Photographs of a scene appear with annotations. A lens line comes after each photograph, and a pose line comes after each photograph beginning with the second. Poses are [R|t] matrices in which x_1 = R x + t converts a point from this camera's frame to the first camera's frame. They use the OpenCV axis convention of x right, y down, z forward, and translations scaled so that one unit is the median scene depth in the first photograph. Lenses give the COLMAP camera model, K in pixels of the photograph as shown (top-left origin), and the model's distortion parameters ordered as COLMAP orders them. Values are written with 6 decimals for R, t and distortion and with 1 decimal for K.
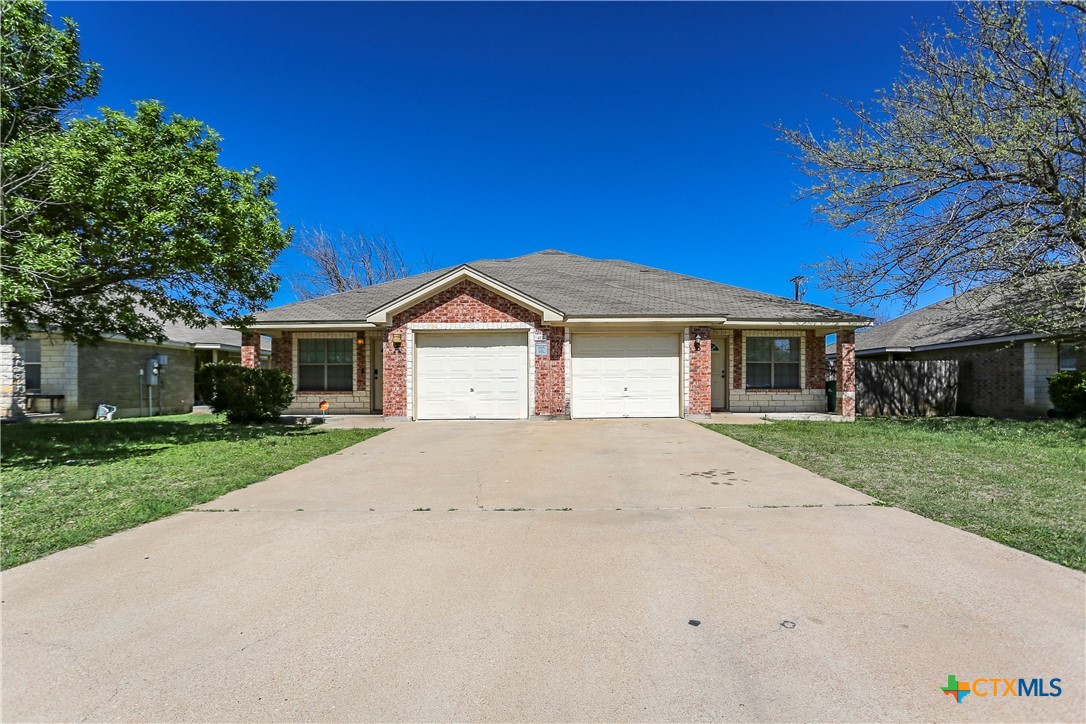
lens RADIAL K [[532.0, 0, 535.6], [0, 532.0, 382.6], [0, 0, 1]] dist [-0.022609, 0.008373]
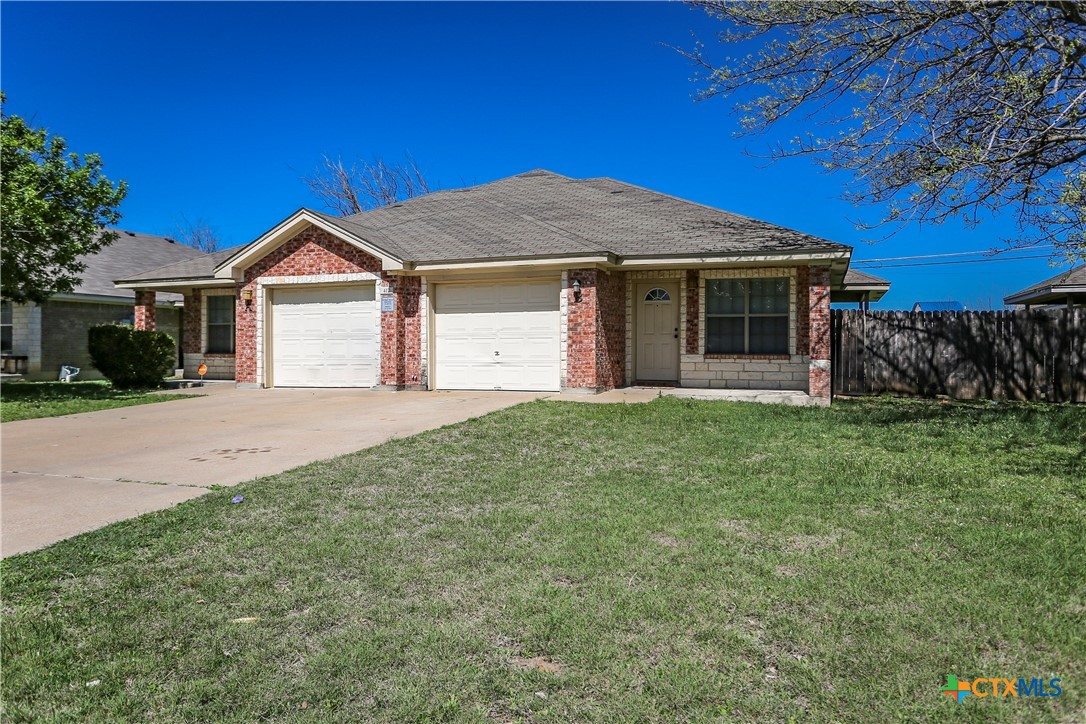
lens RADIAL K [[746.6, 0, 550.8], [0, 746.6, 326.3], [0, 0, 1]] dist [0.009060, -0.000079]
pose [[0.932702, -0.007200, -0.360576, 0.623464], [-0.000397, 0.999780, -0.020988, -0.004401], [0.360647, 0.019719, 0.932494, 0.013325]]
